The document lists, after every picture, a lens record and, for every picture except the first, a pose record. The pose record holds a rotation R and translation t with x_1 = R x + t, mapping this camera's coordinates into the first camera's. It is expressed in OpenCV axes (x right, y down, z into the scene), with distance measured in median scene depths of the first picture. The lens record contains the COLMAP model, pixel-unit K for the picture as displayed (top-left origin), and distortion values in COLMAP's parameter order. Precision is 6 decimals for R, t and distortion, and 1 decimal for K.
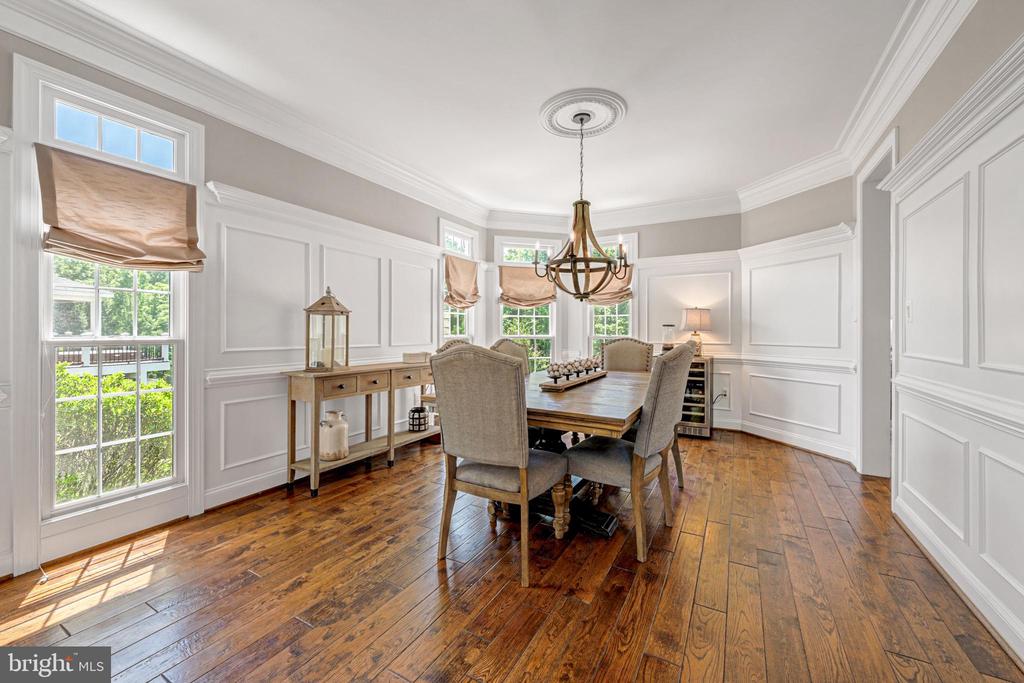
lens RADIAL K [[405.8, 0, 511.5], [0, 405.8, 332.2], [0, 0, 1]] dist [0.002001, -0.000440]
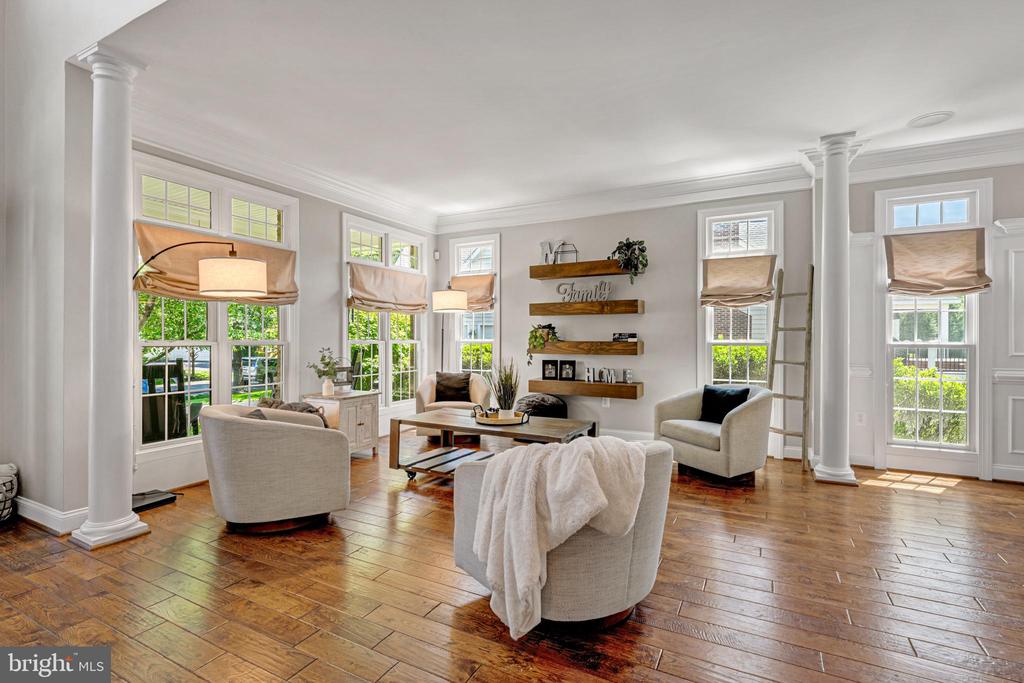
lens RADIAL K [[486.6, 0, 509.3], [0, 486.6, 337.2], [0, 0, 1]] dist [-0.003312, -0.000837]
pose [[0.036331, -0.003390, -0.999334, 0.756824], [-0.002463, 0.999991, -0.003482, 0.002527], [0.999337, 0.002588, 0.036322, -0.609787]]
